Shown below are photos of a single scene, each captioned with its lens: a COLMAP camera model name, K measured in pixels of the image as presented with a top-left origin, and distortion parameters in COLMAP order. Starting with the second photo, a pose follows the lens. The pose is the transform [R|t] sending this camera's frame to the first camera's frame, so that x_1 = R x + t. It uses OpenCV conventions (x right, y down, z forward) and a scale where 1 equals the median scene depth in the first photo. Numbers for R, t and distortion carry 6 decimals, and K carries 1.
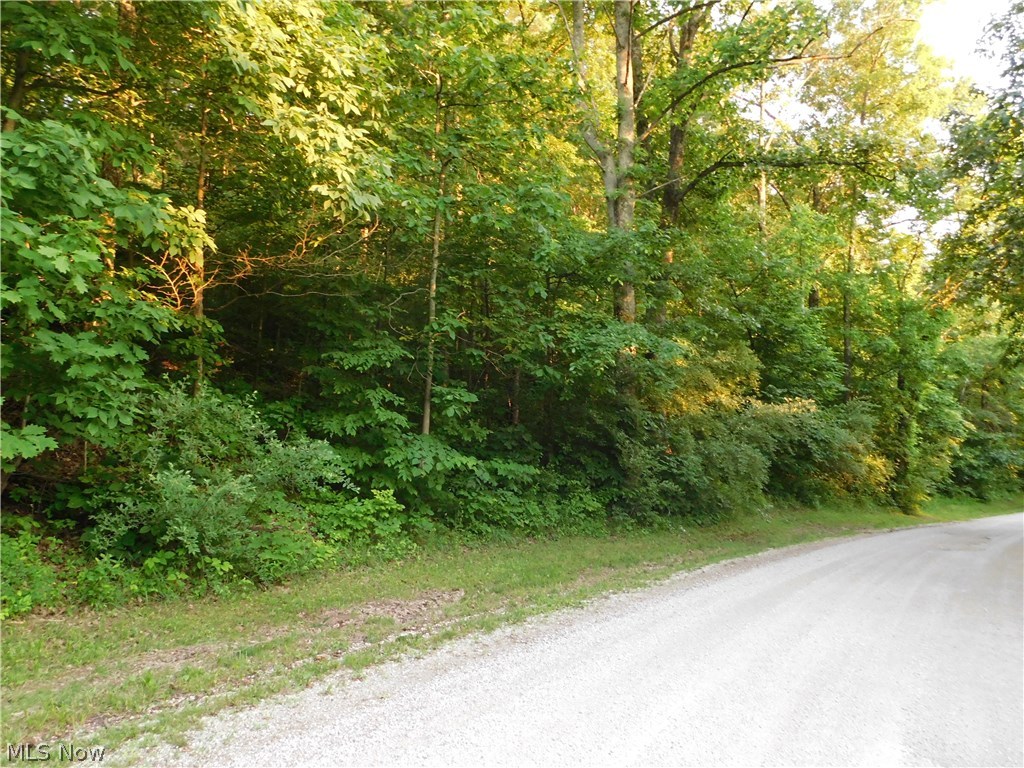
lens RADIAL K [[758.2, 0, 509.9], [0, 758.2, 388.4], [0, 0, 1]] dist [-0.027371, 0.032651]
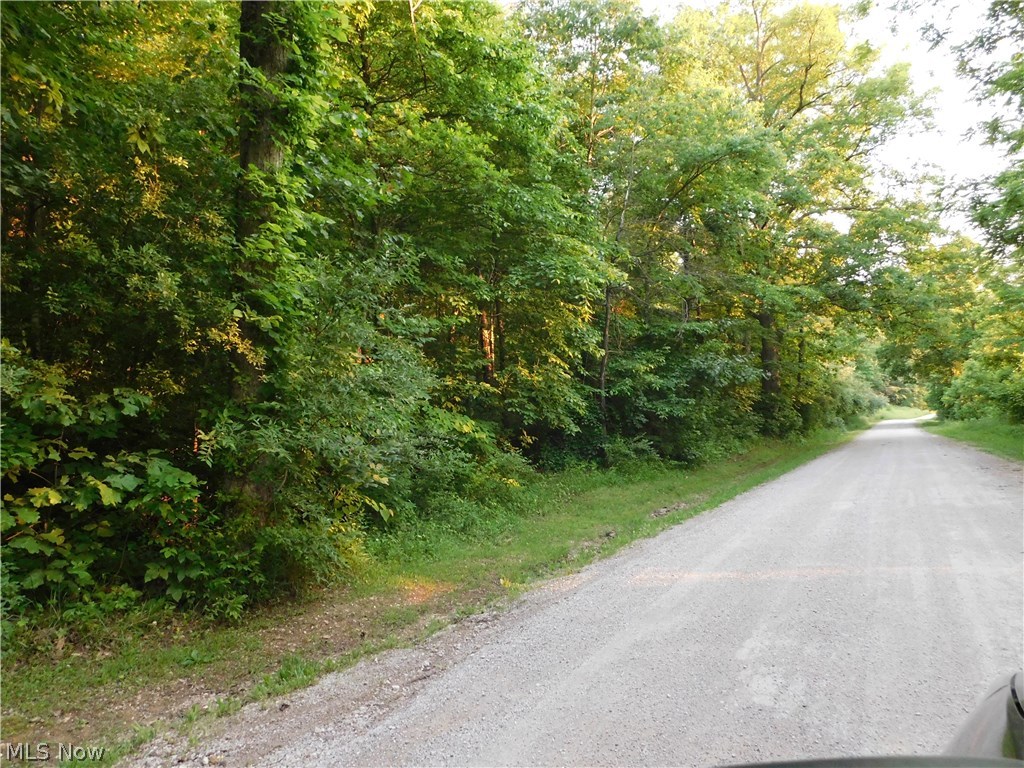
lens RADIAL K [[758.2, 0, 511.1], [0, 758.2, 386.1], [0, 0, 1]] dist [-0.027371, 0.032651]
pose [[0.962202, -0.066187, 0.264172, 0.816228], [0.058417, 0.997600, 0.037167, 0.155183], [-0.265998, -0.020330, 0.963759, 1.165452]]
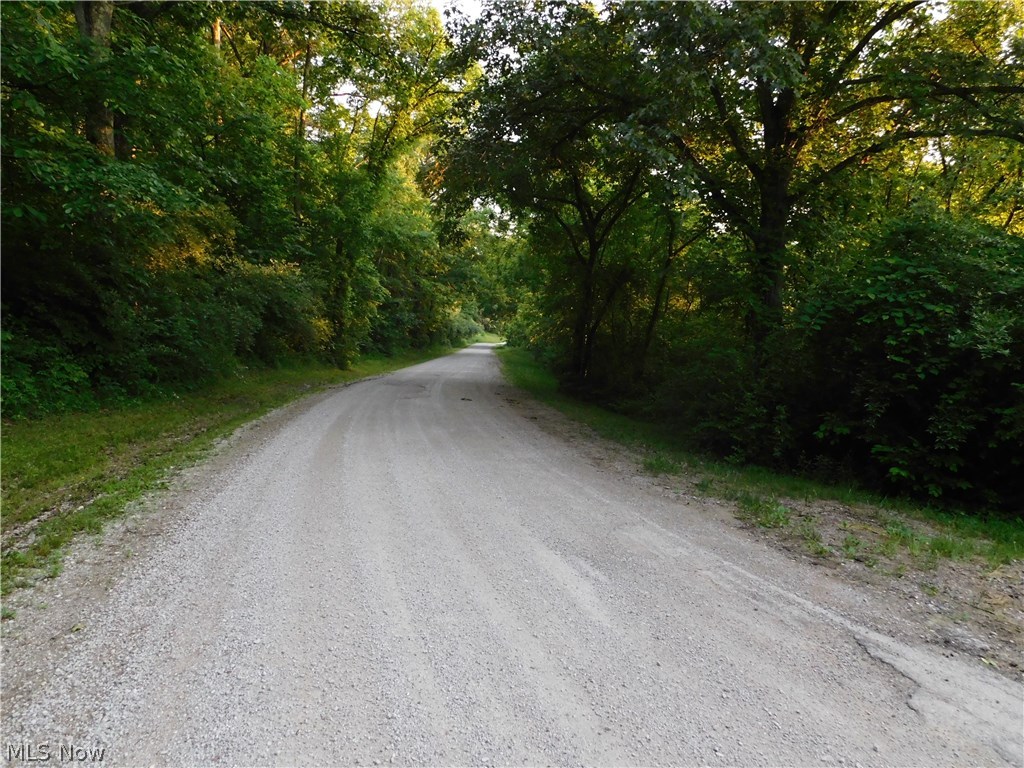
lens RADIAL K [[758.2, 0, 513.7], [0, 758.2, 385.4], [0, 0, 1]] dist [-0.027371, 0.032651]
pose [[0.726849, -0.058275, 0.684321, -0.082710], [-0.065563, 0.985956, 0.153600, 0.001849], [-0.683661, -0.156510, 0.712820, 0.039277]]
